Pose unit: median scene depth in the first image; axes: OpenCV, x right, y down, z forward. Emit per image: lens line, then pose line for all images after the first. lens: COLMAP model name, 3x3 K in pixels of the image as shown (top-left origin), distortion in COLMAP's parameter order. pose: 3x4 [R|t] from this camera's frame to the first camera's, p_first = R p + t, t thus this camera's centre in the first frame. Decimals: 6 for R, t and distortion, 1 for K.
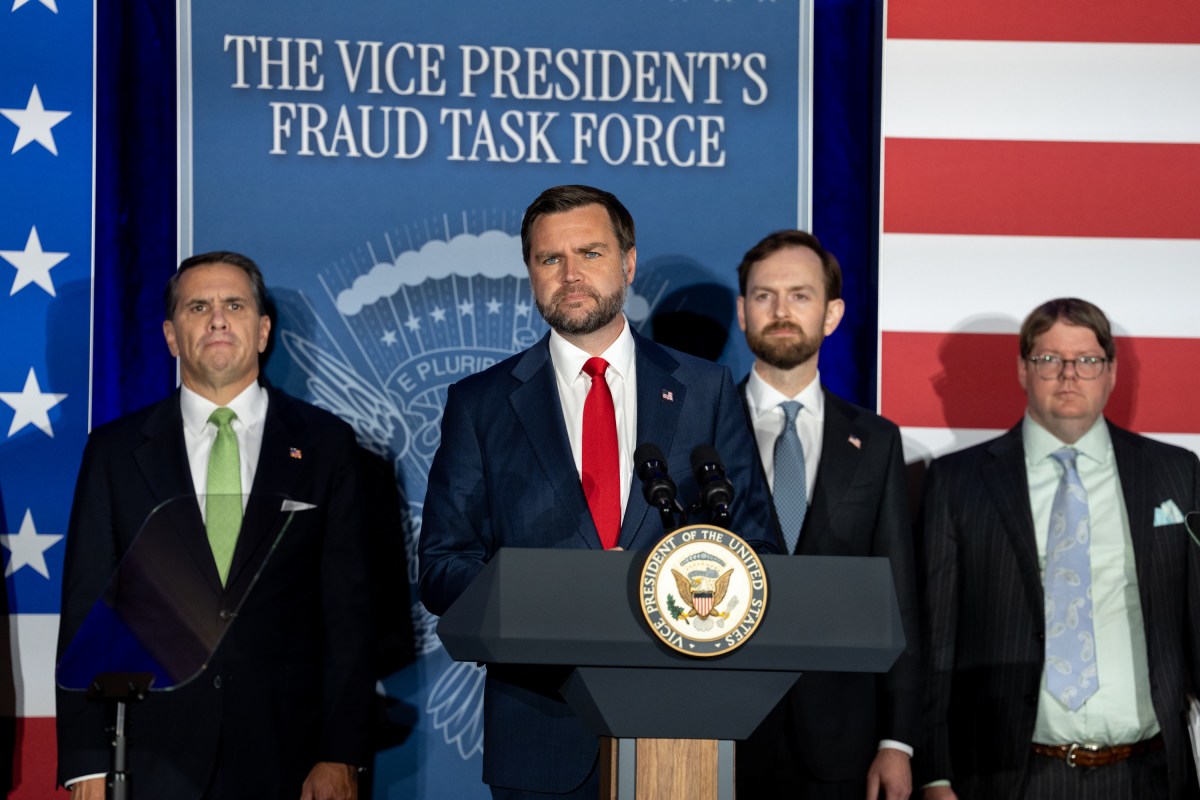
lens RADIAL K [[5012.8, 0, 618.6], [0, 5012.8, 354.4], [0, 0, 1]] dist [1.372143, 0.000000]
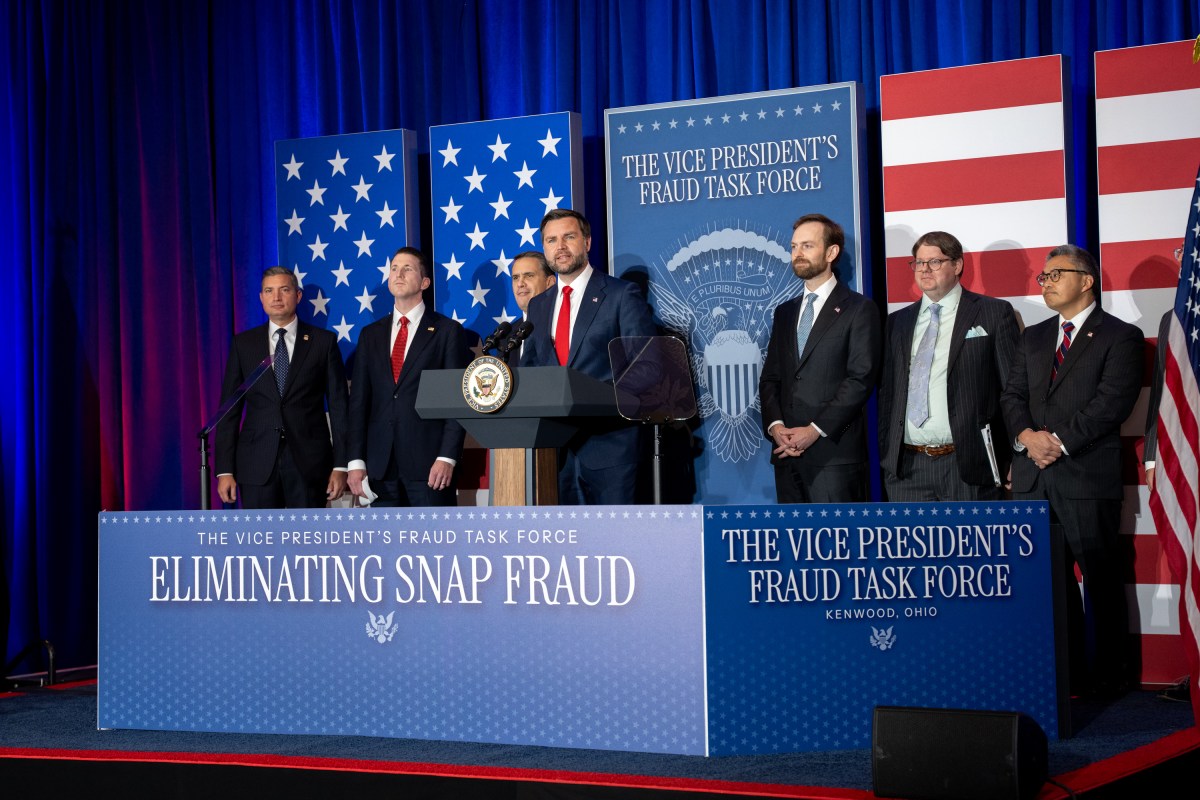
lens RADIAL K [[2271.4, 0, 609.2], [0, 2271.4, 352.8], [0, 0, 1]] dist [0.305607, 0.000000]
pose [[0.771310, -0.056252, -0.633968, 0.576803], [0.066904, 0.997734, -0.007132, 0.034675], [0.632933, -0.036914, 0.773326, 0.178857]]
